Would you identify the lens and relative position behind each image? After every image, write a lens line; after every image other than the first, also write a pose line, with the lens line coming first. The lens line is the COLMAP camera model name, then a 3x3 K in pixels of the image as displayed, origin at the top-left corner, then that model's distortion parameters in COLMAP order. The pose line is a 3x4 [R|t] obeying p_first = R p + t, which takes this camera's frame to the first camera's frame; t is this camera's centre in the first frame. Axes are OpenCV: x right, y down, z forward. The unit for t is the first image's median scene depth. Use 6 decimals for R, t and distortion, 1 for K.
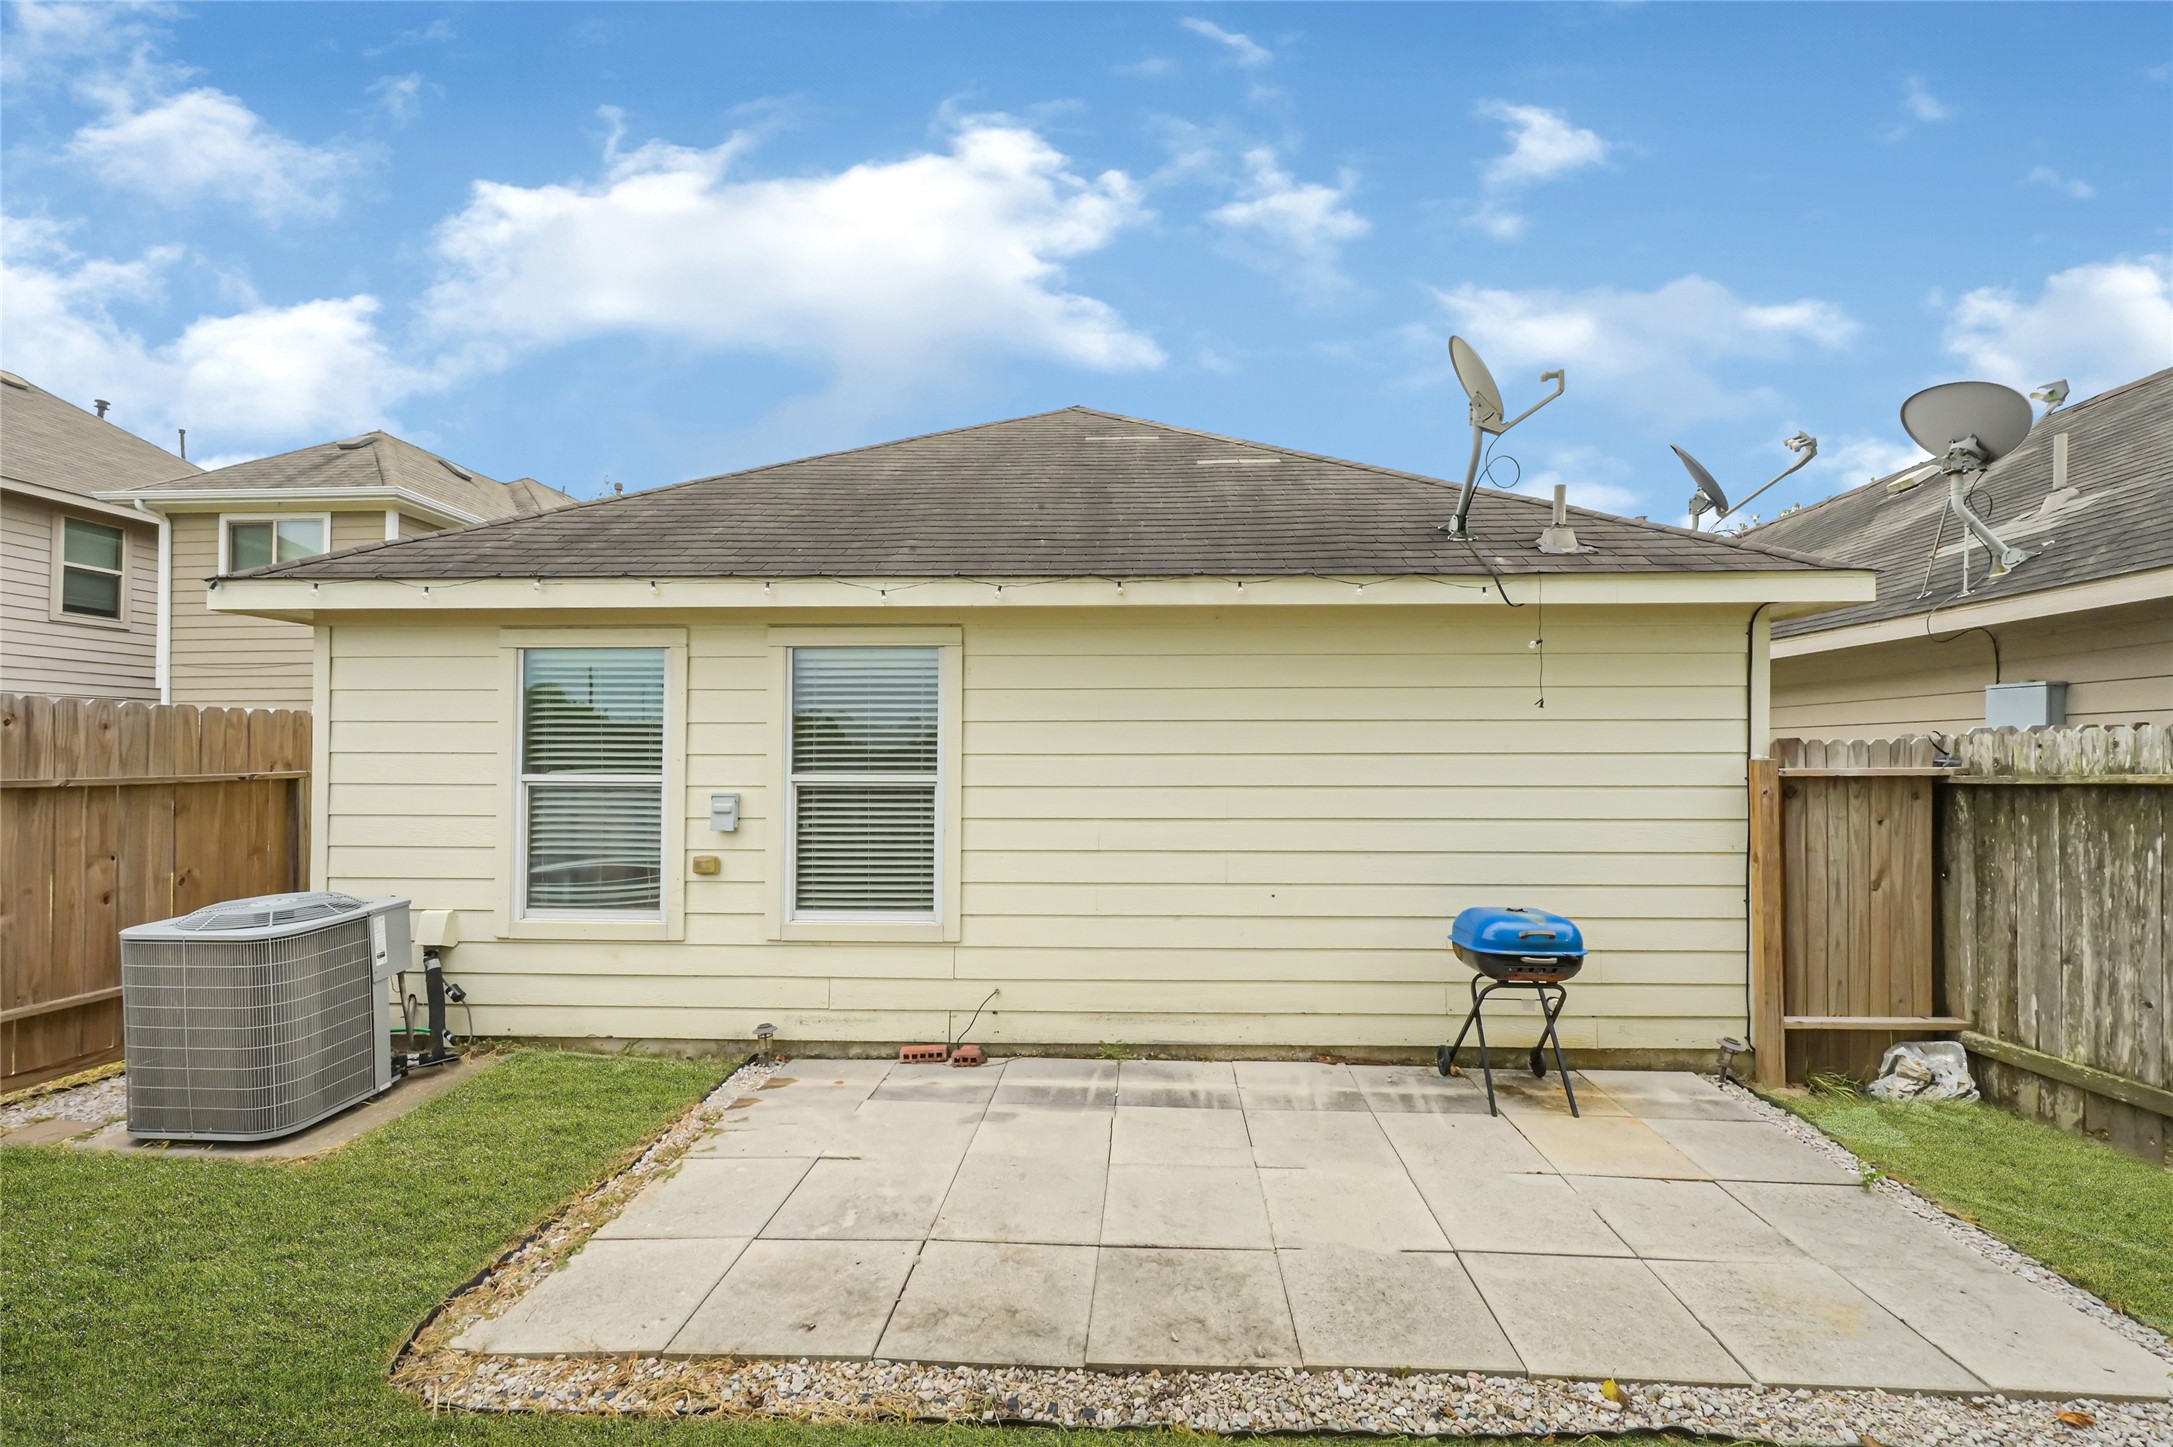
lens RADIAL K [[912.9, 0, 1108.1], [0, 912.9, 738.0], [0, 0, 1]] dist [0.000812, 0.001156]
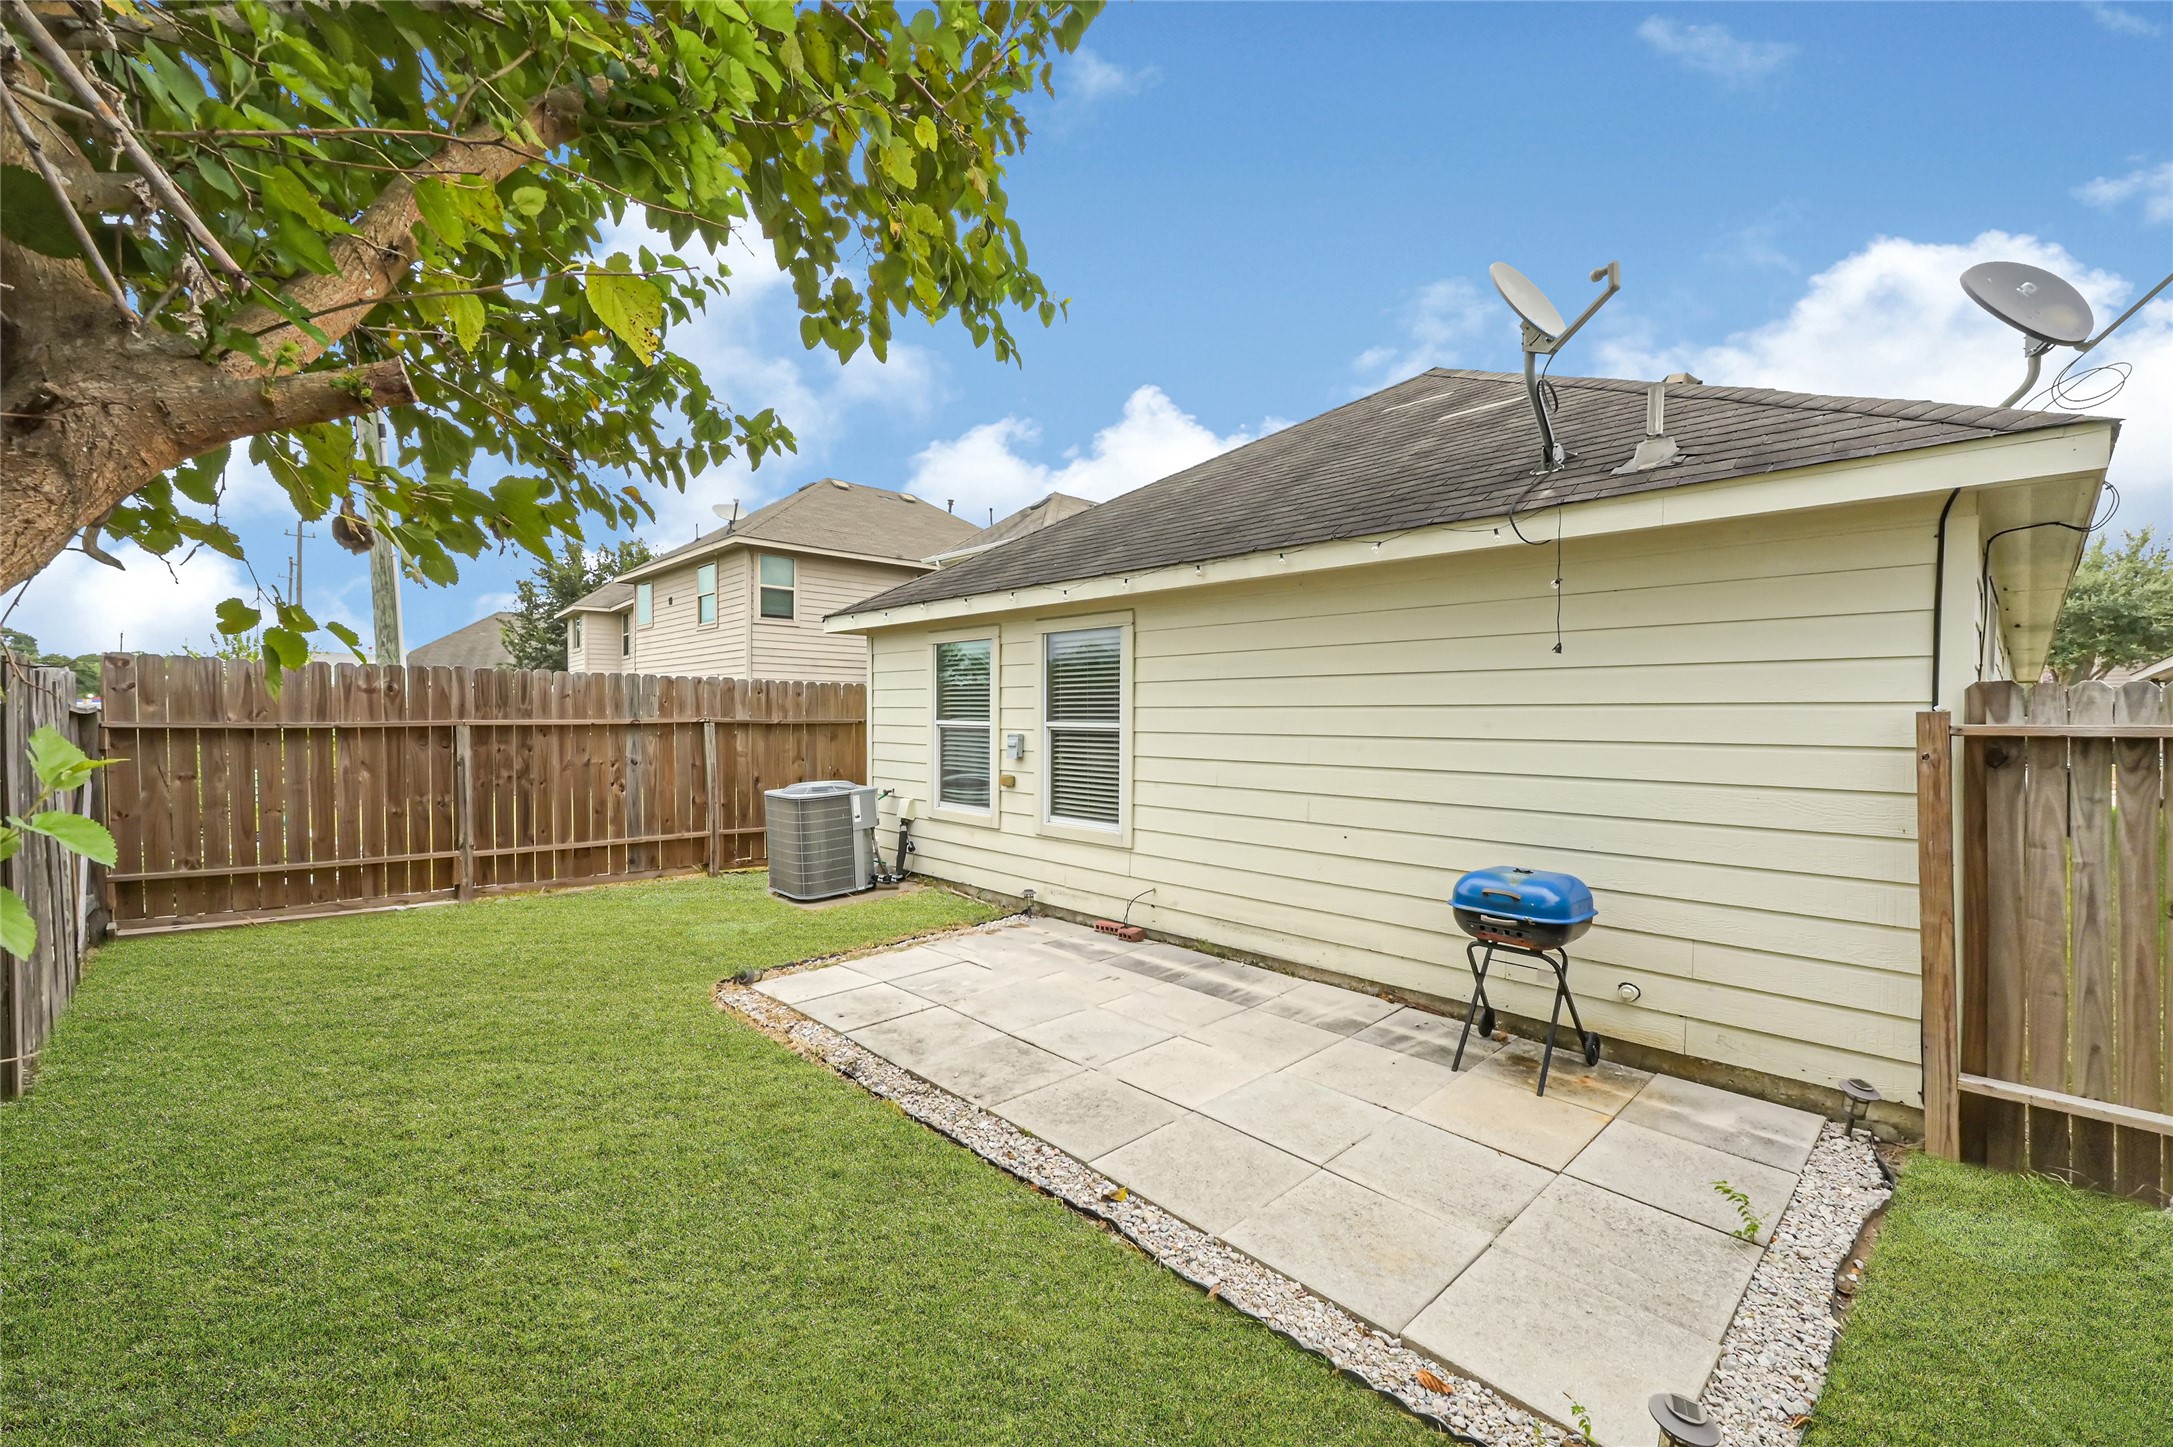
lens RADIAL K [[912.9, 0, 1145.4], [0, 912.9, 720.1], [0, 0, 1]] dist [0.000812, 0.001156]
pose [[0.727850, 0.006581, -0.685705, 0.771631], [0.008471, 0.999791, 0.018587, 0.012225], [0.685684, -0.019337, 0.727642, 0.053835]]
